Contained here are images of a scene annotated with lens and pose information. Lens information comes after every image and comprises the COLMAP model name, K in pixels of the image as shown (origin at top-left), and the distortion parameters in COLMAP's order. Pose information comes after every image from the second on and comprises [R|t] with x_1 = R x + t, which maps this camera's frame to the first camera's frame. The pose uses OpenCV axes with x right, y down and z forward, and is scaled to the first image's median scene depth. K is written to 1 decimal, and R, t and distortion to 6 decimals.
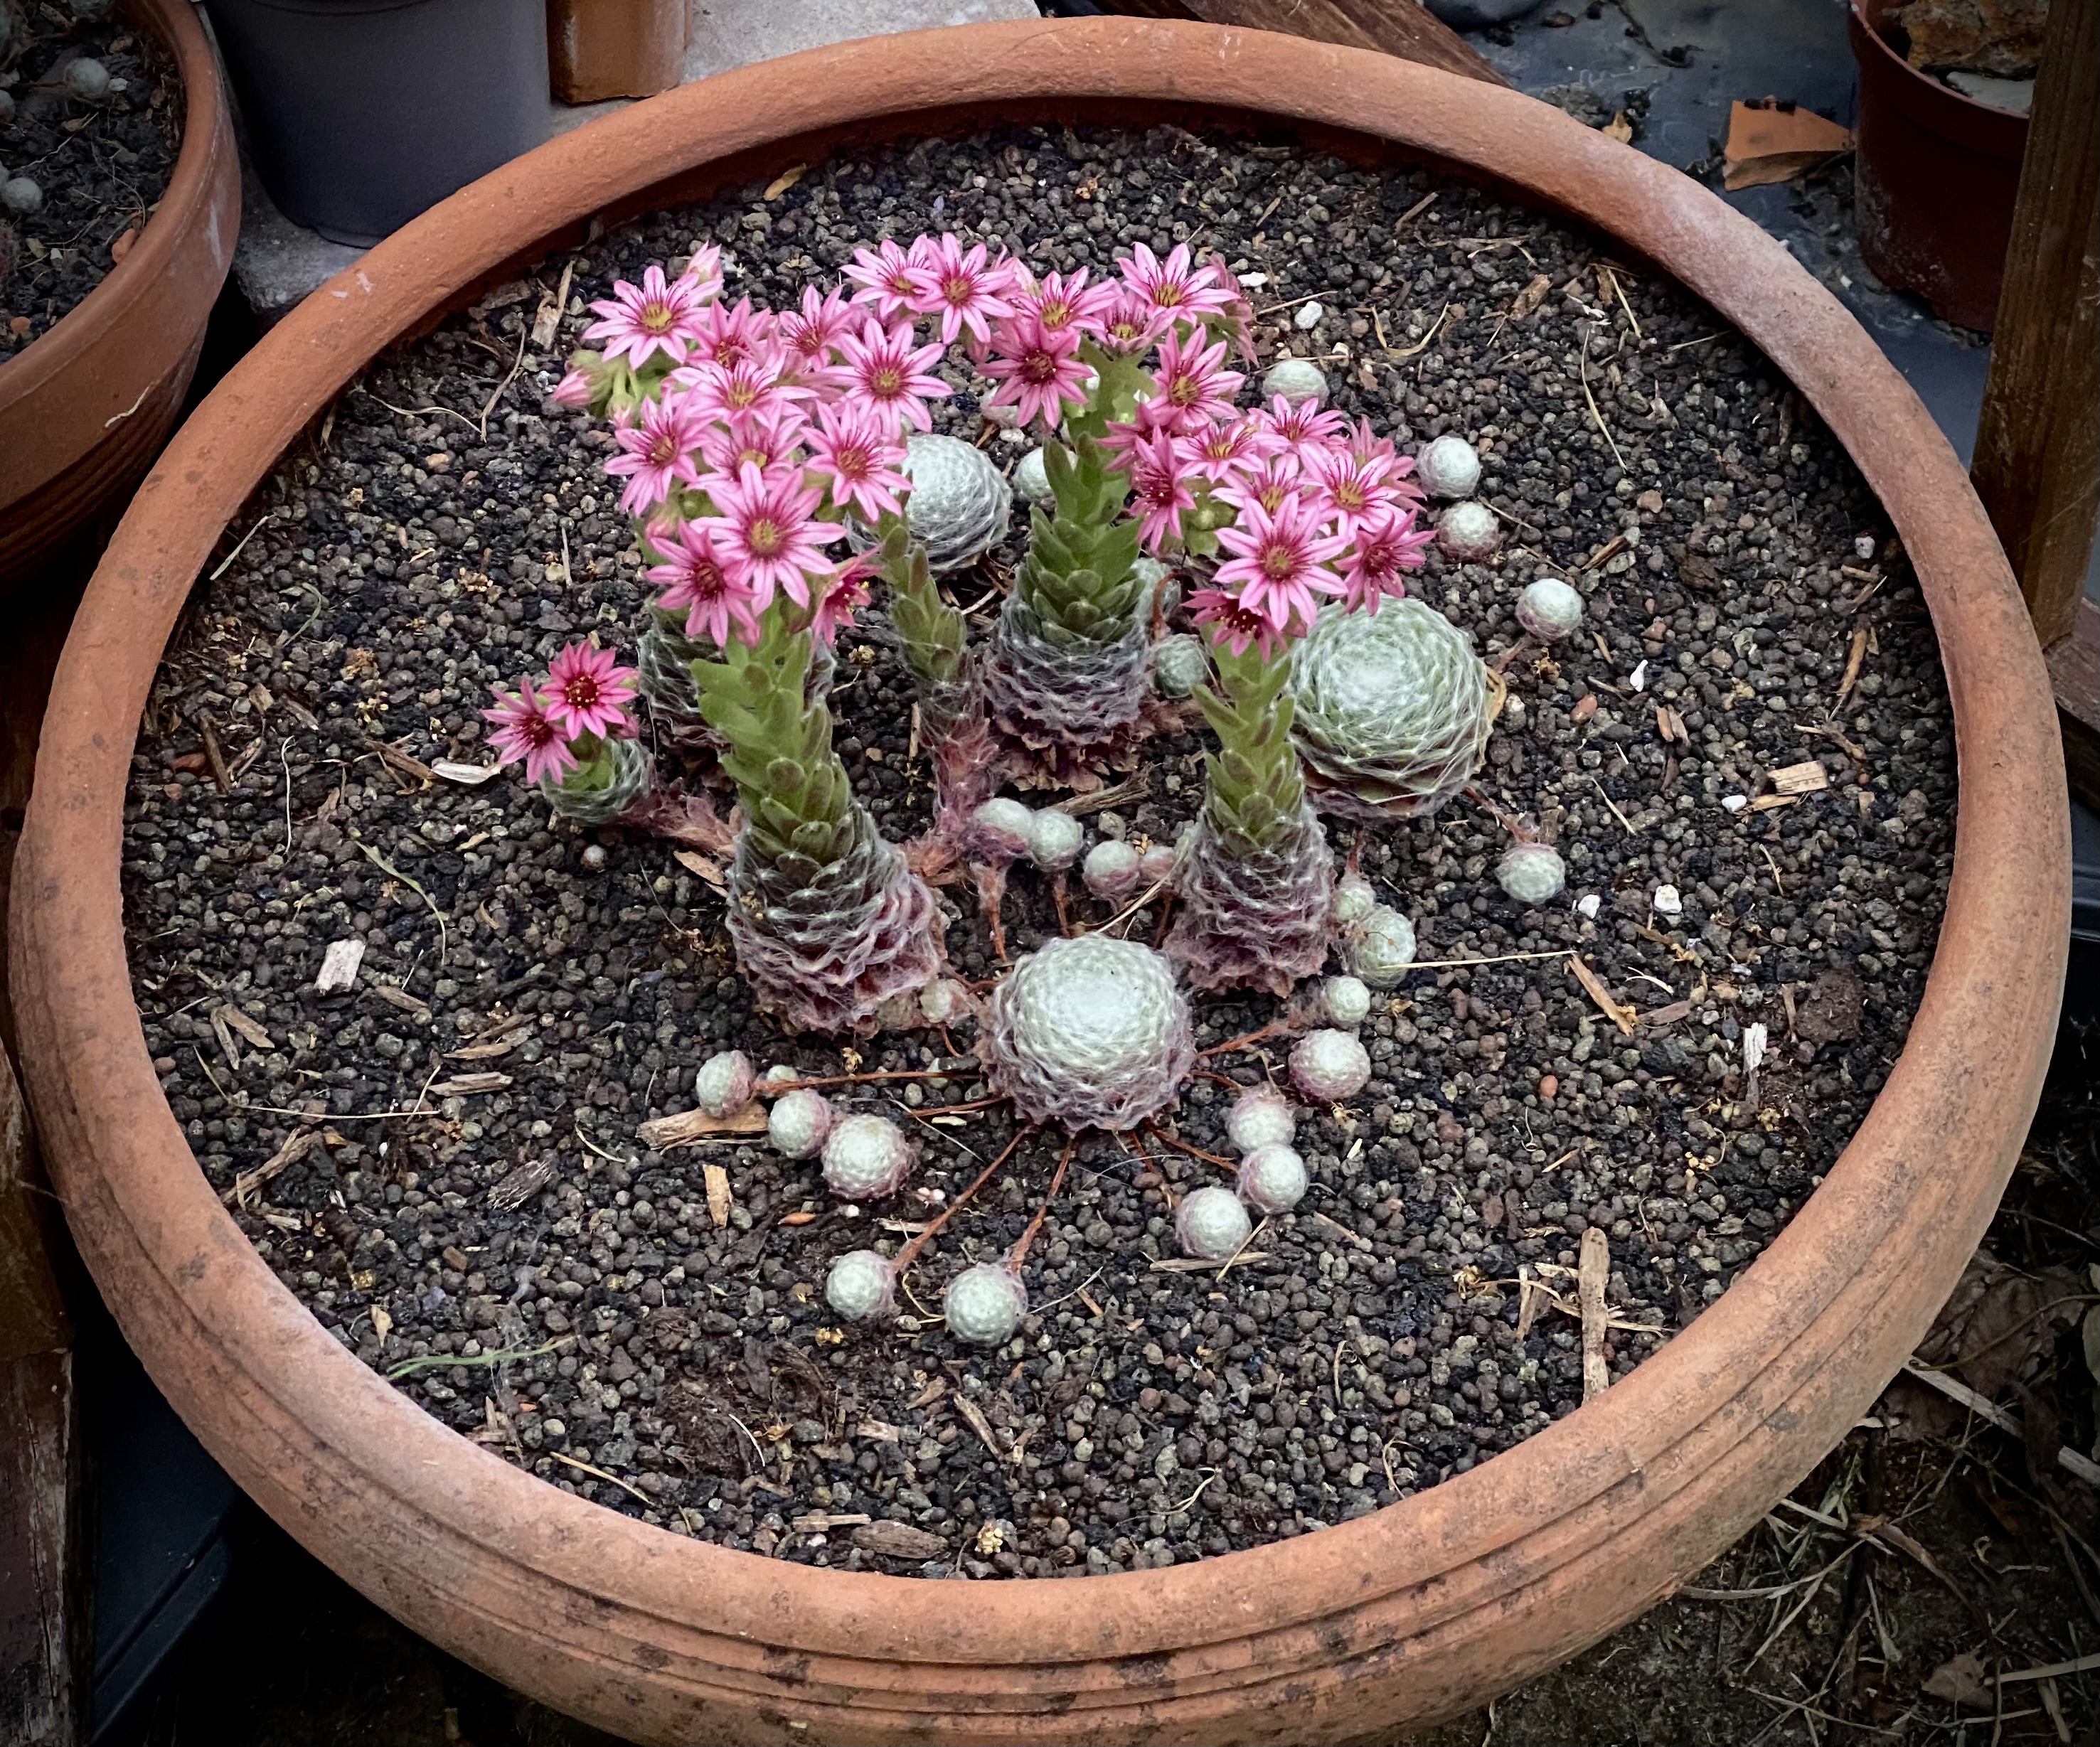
lens RADIAL K [[3501.0, 0, 1051.5], [0, 3501.0, 873.6], [0, 0, 1]] dist [0.189510, 0.000000]
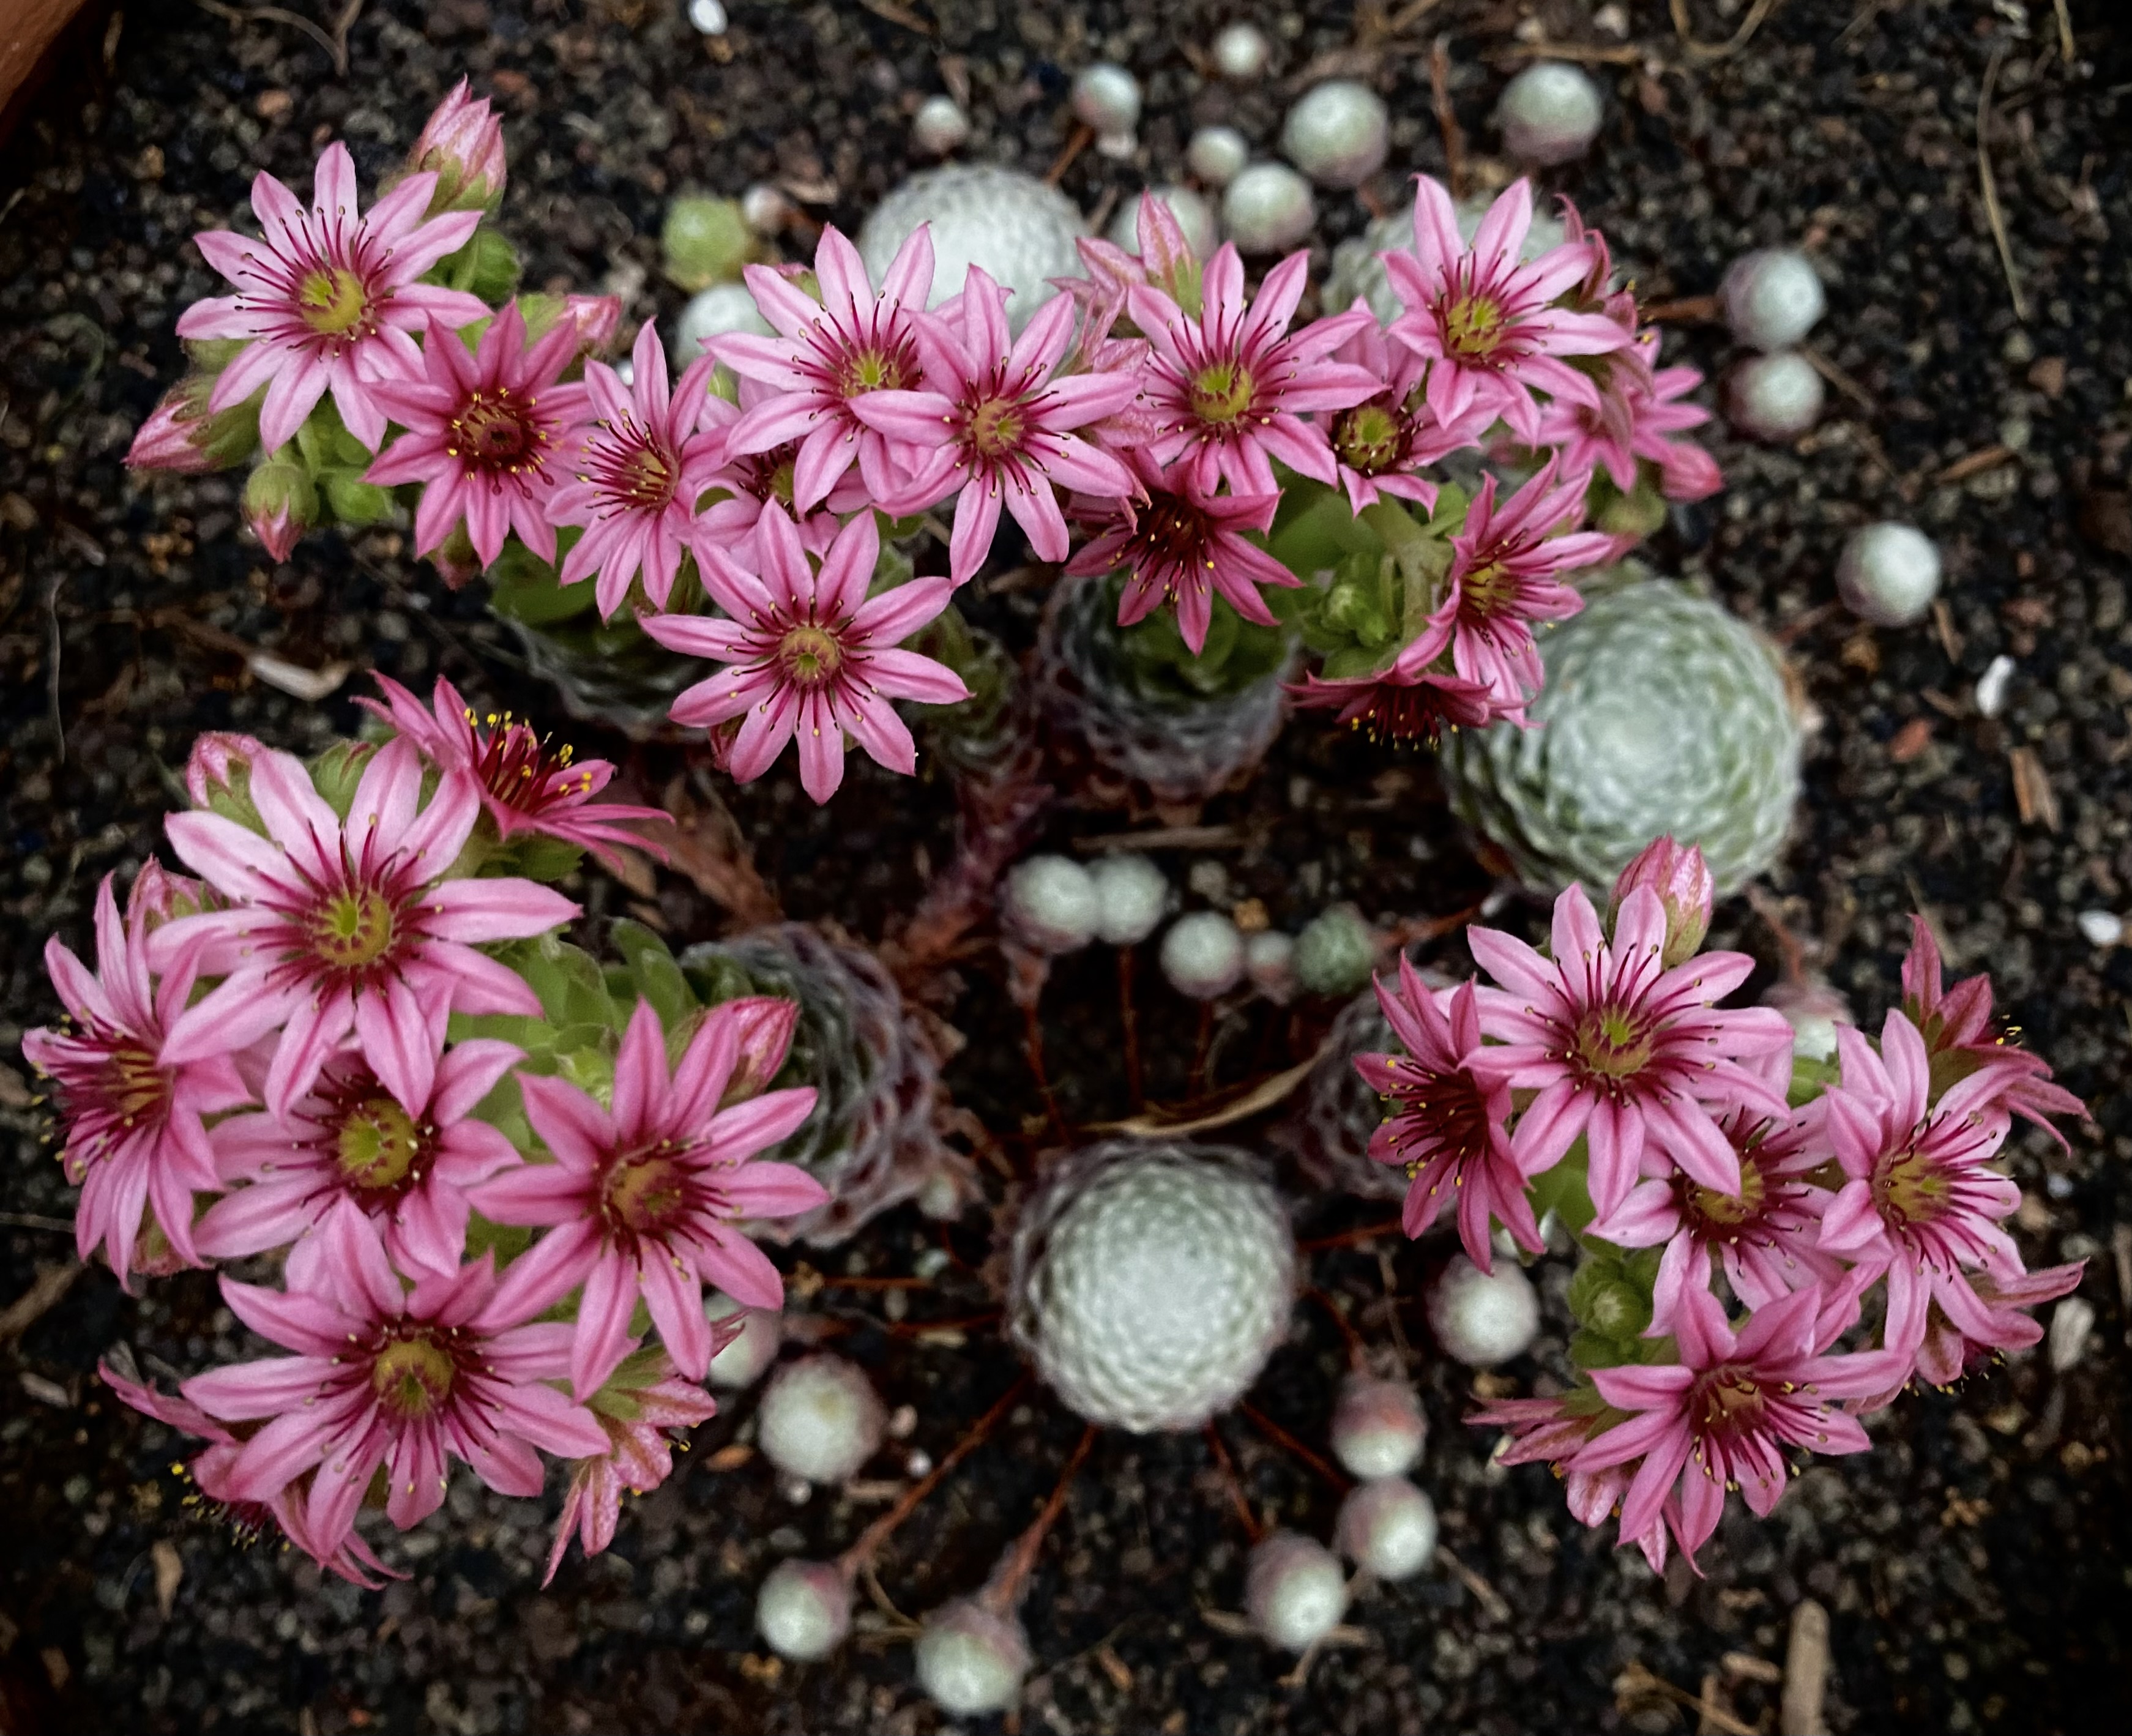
lens RADIAL K [[1907.5, 0, 1089.6], [0, 1907.5, 898.5], [0, 0, 1]] dist [-0.010732, 0.015627]
pose [[0.996775, 0.077211, 0.021845, -0.013804], [-0.078123, 0.871678, 0.483812, -0.185025], [0.018314, -0.483959, 0.874899, 0.646991]]
